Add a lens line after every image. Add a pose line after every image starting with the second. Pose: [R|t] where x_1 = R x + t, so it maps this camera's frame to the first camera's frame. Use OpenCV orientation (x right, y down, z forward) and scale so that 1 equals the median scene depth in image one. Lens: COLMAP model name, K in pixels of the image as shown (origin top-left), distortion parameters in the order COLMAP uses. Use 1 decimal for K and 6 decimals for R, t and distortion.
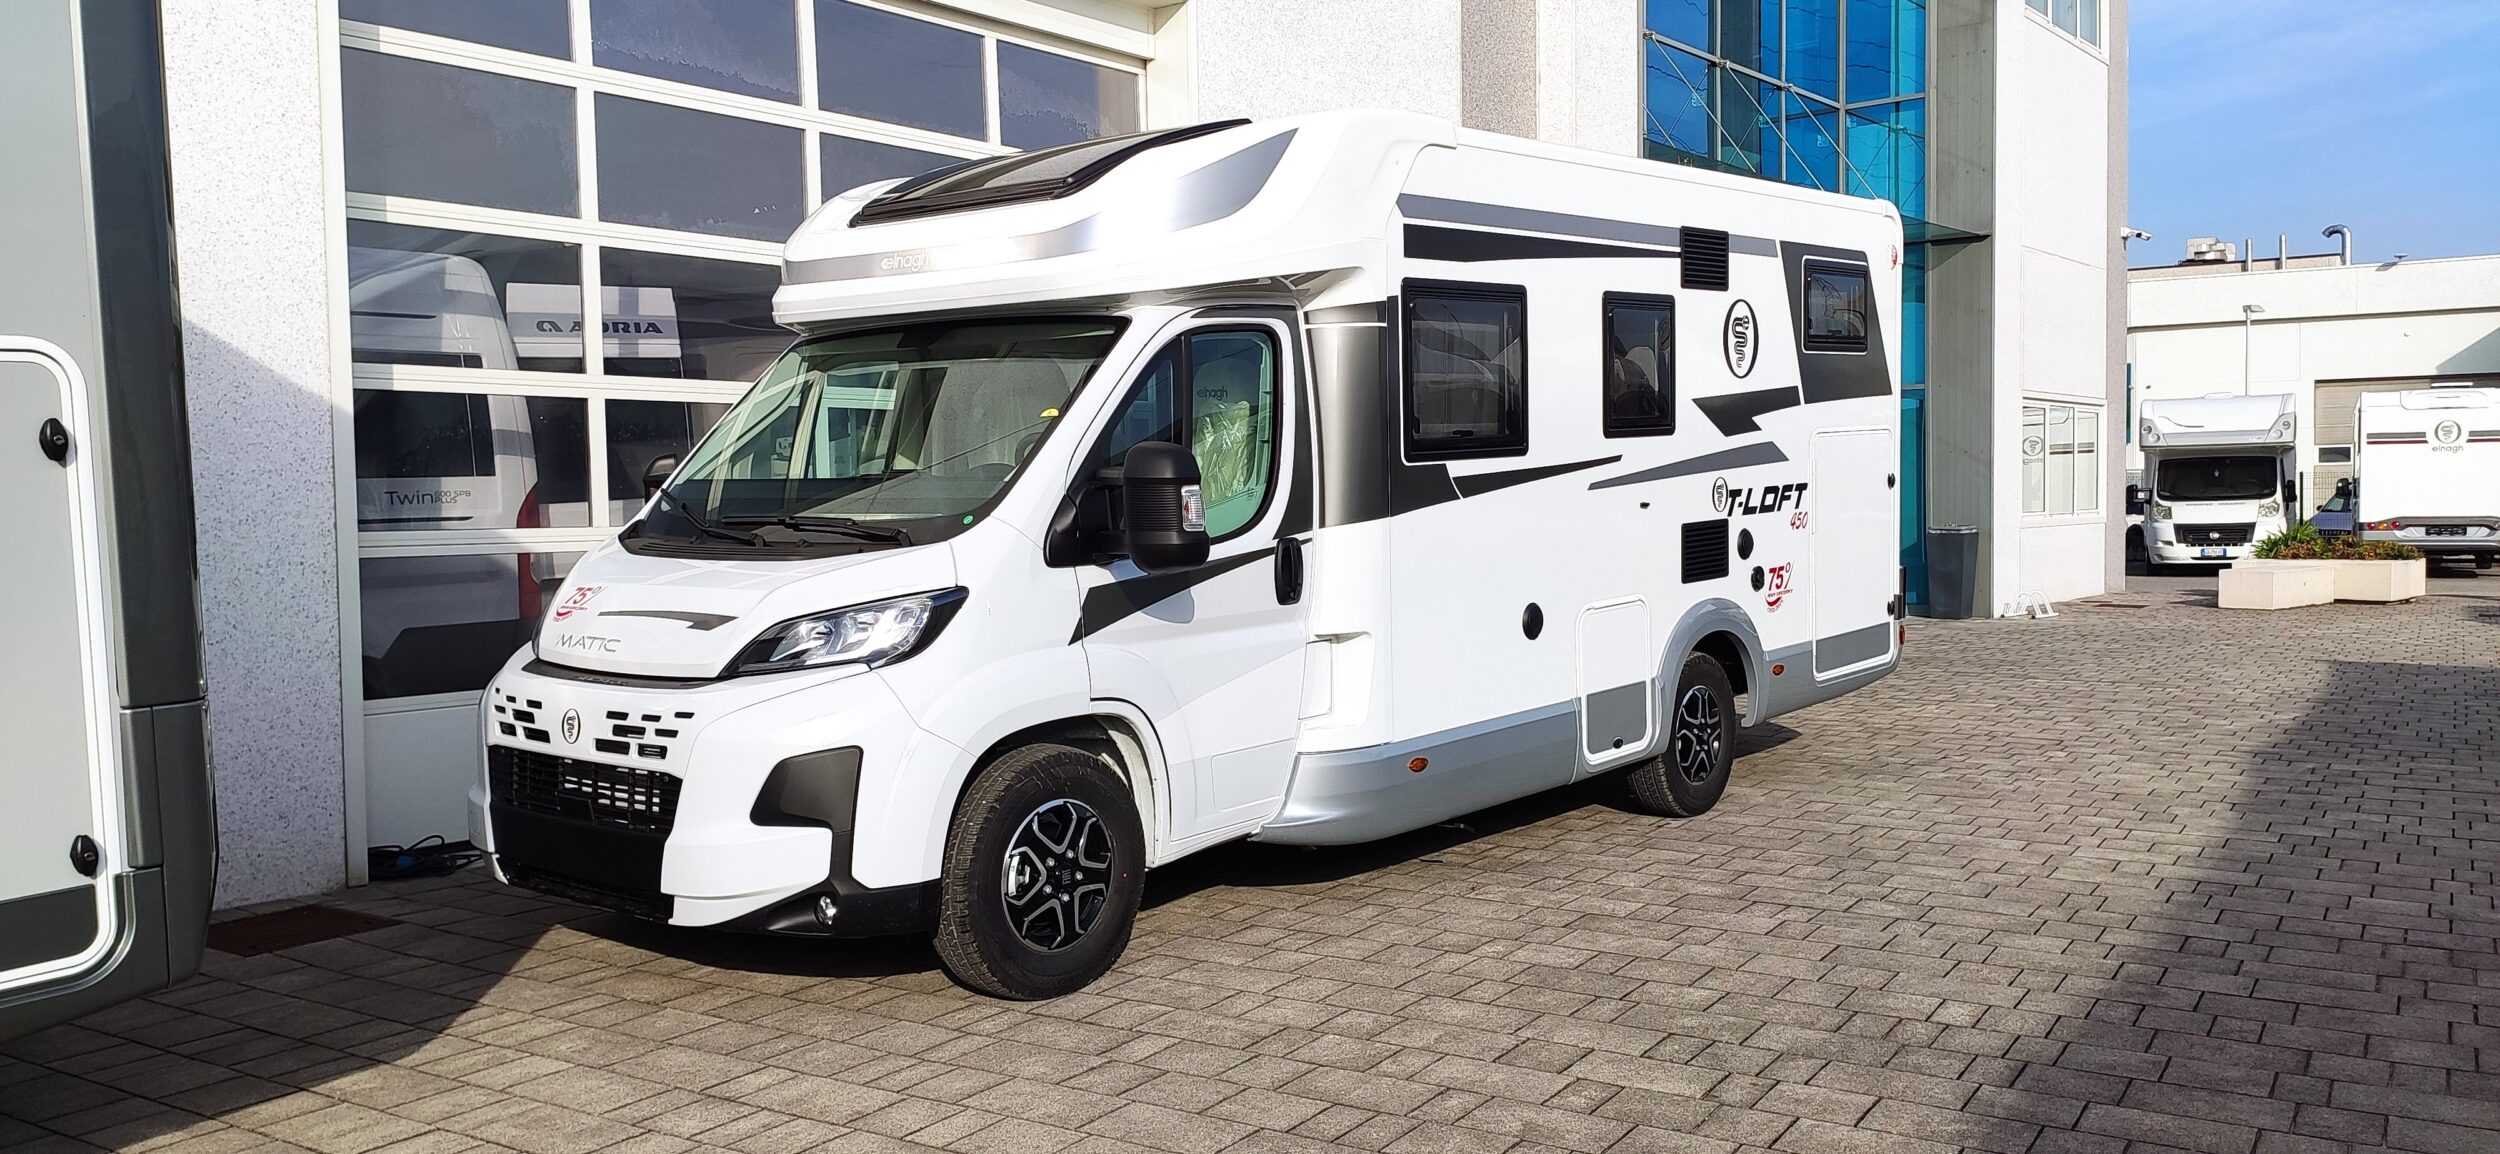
lens RADIAL K [[1896.7, 0, 1250.0], [0, 1896.7, 577.0], [0, 0, 1]] dist [0.005889, 0.000519]
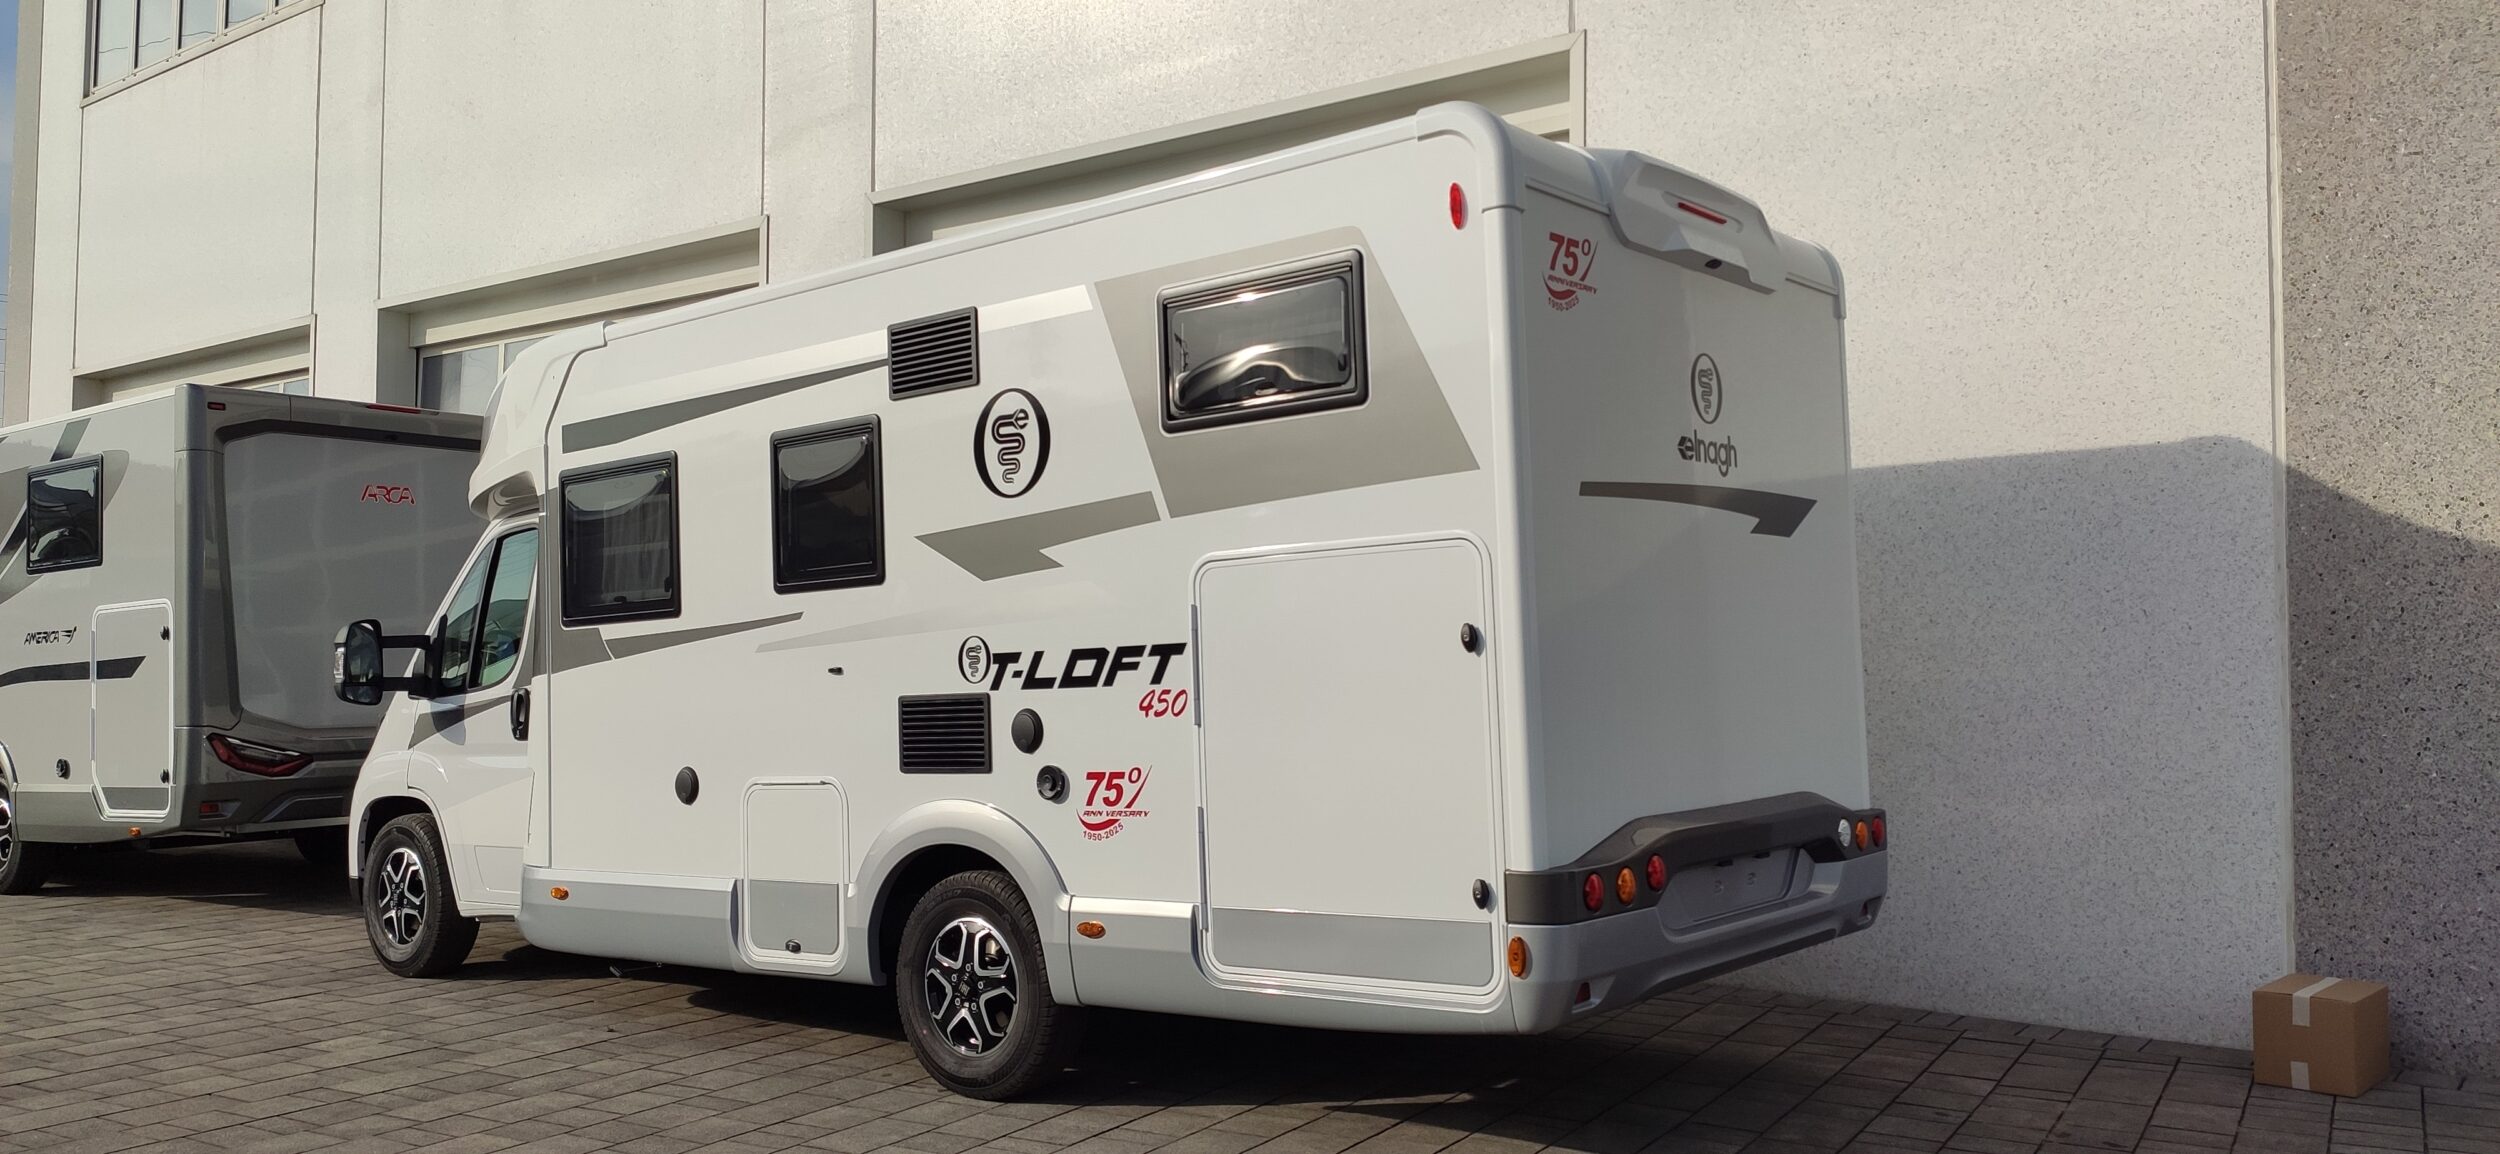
lens RADIAL K [[1896.7, 0, 1250.0], [0, 1896.7, 577.0], [0, 0, 1]] dist [0.005889, 0.000519]
pose [[0.023935, -0.054713, -0.998215, 0.982698], [-0.062367, 0.996475, -0.056113, -0.040672], [0.997766, 0.063599, 0.020439, 1.086395]]
